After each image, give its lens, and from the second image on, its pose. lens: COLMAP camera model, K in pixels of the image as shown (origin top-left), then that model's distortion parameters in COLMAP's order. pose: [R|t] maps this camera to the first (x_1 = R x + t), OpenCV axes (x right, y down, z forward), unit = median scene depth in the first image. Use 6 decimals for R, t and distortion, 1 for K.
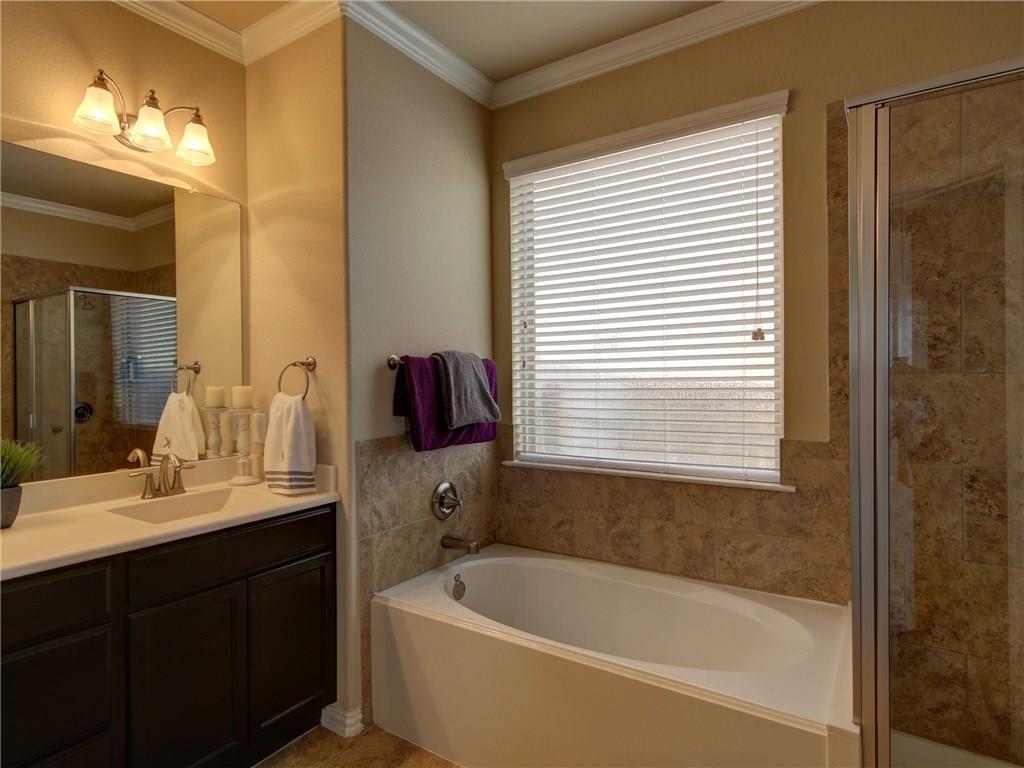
lens RADIAL K [[588.9, 0, 463.0], [0, 588.9, 380.6], [0, 0, 1]] dist [0.001929, -0.000677]
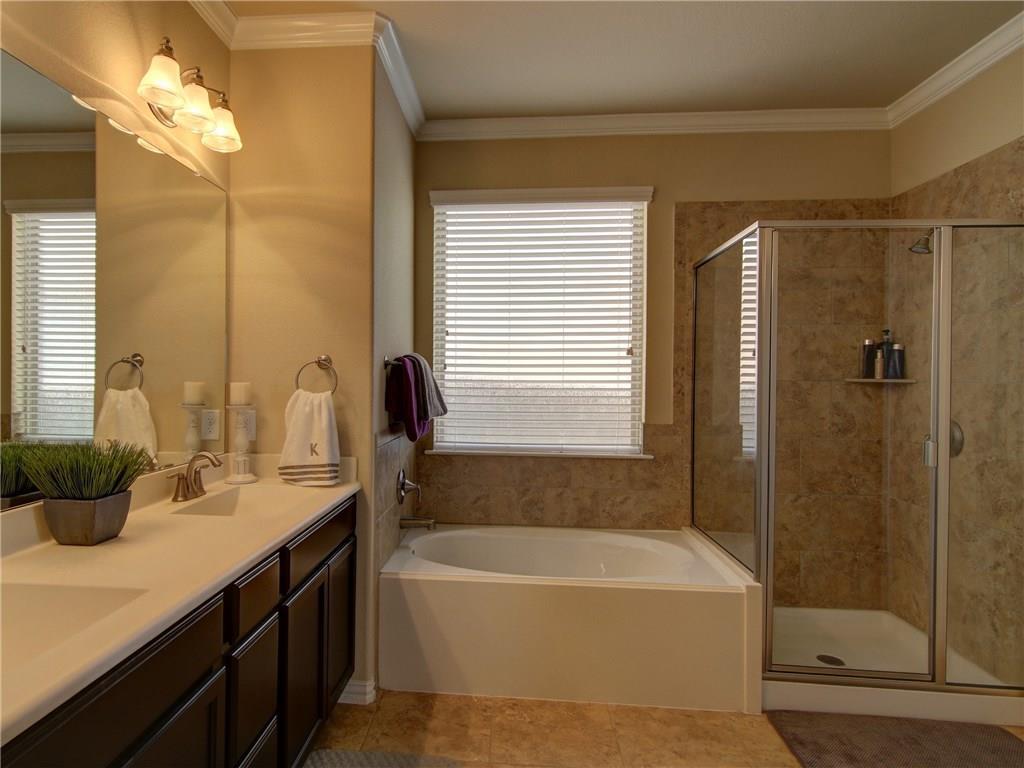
lens RADIAL K [[588.9, 0, 463.0], [0, 588.9, 380.6], [0, 0, 1]] dist [0.001929, -0.000677]
pose [[0.859481, 0.015278, 0.510939, -0.528808], [-0.014822, 0.999878, -0.004966, 0.006038], [-0.510953, -0.003305, 0.859602, -0.025135]]
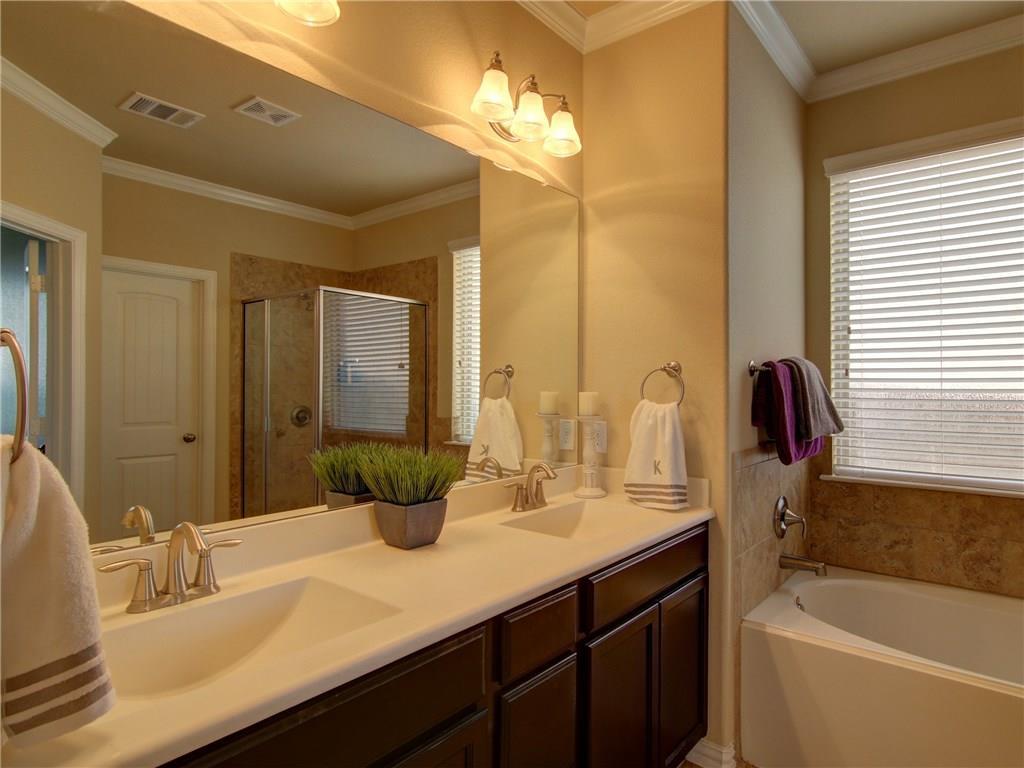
lens RADIAL K [[591.6, 0, 565.6], [0, 591.6, 379.4], [0, 0, 1]] dist [0.004650, 0.001156]
pose [[0.999745, 0.013295, -0.018228, -0.375032], [-0.013546, 0.999814, -0.013713, 0.003033], [0.018042, 0.013957, 0.999740, 0.053761]]
